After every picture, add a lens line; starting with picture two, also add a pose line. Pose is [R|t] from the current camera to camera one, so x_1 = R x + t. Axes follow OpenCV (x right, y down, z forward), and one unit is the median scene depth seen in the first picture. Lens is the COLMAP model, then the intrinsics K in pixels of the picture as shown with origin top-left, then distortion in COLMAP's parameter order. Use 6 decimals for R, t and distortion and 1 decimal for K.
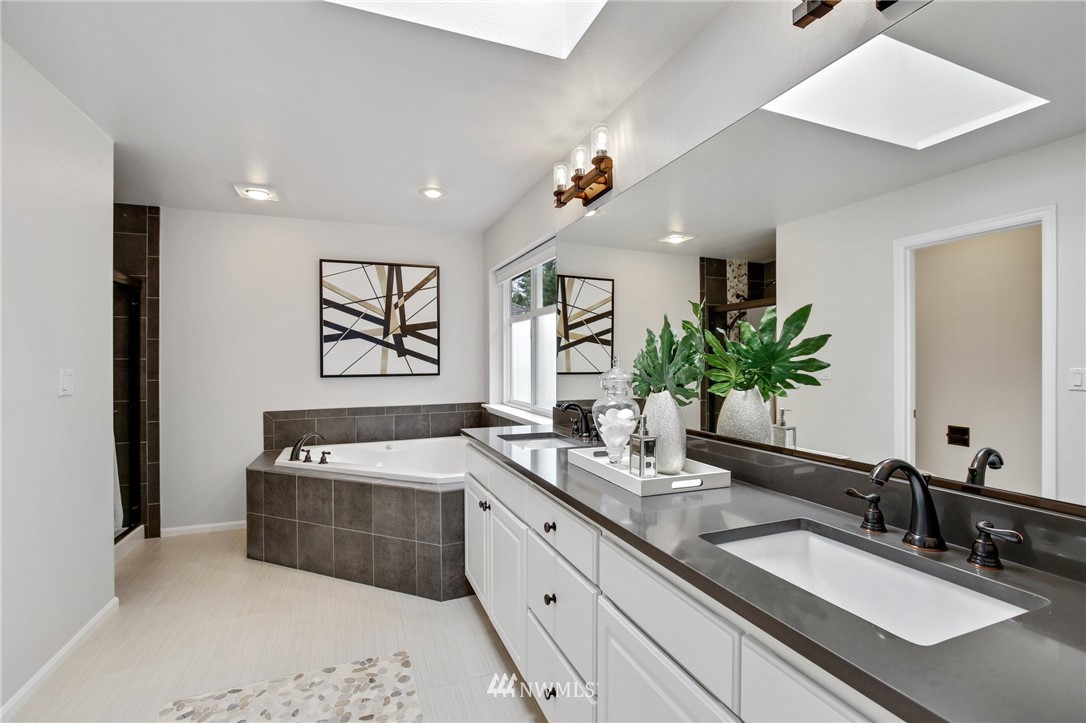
lens RADIAL K [[499.1, 0, 547.8], [0, 499.1, 362.9], [0, 0, 1]] dist [-0.033127, 0.005335]
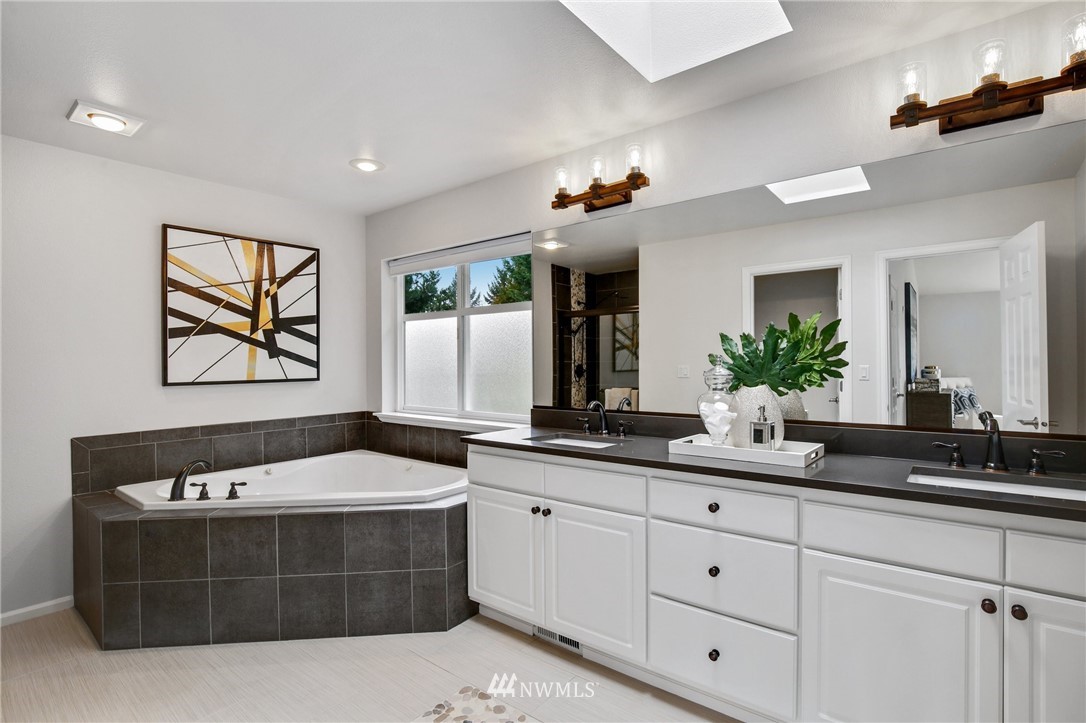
lens RADIAL K [[528.2, 0, 544.9], [0, 528.2, 365.3], [0, 0, 1]] dist [-0.034968, 0.000326]
pose [[0.865975, -0.003748, 0.500073, -0.346685], [0.005112, 0.999986, -0.001358, 0.002843], [-0.500061, 0.003733, 0.865982, 0.058868]]
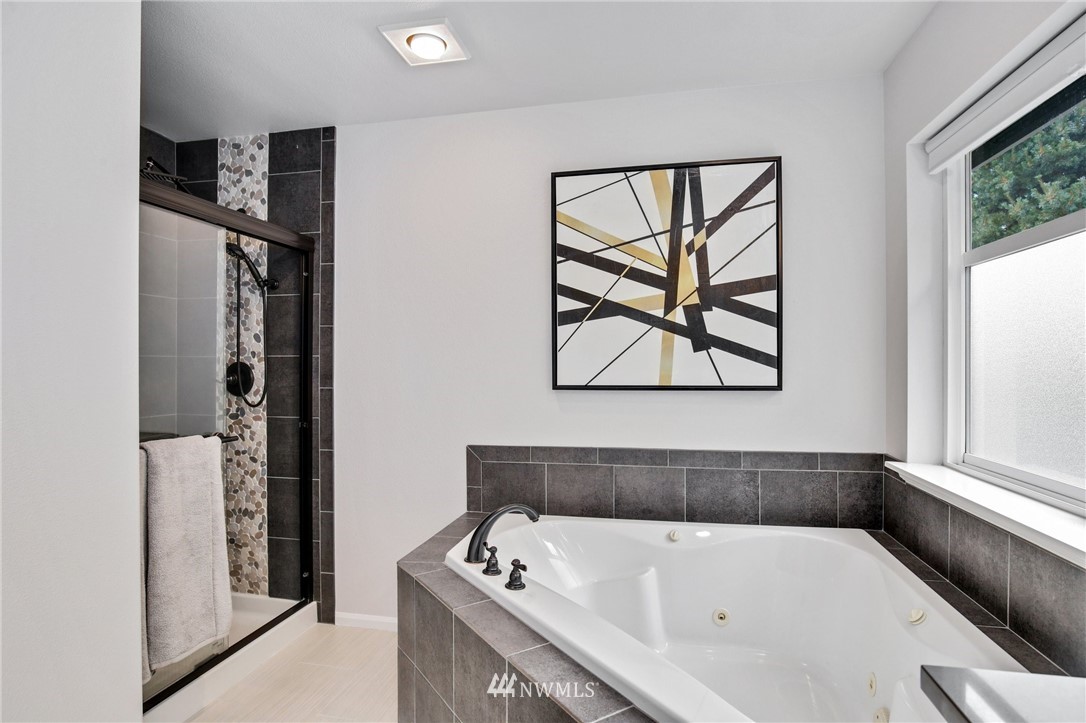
lens RADIAL K [[566.4, 0, 557.5], [0, 566.4, 361.3], [0, 0, 1]] dist [-0.017344, 0.000225]
pose [[0.843035, 0.003187, -0.537850, -0.115631], [-0.004379, 0.999990, -0.000938, -0.000915], [0.537841, 0.003146, 0.843040, 0.465669]]
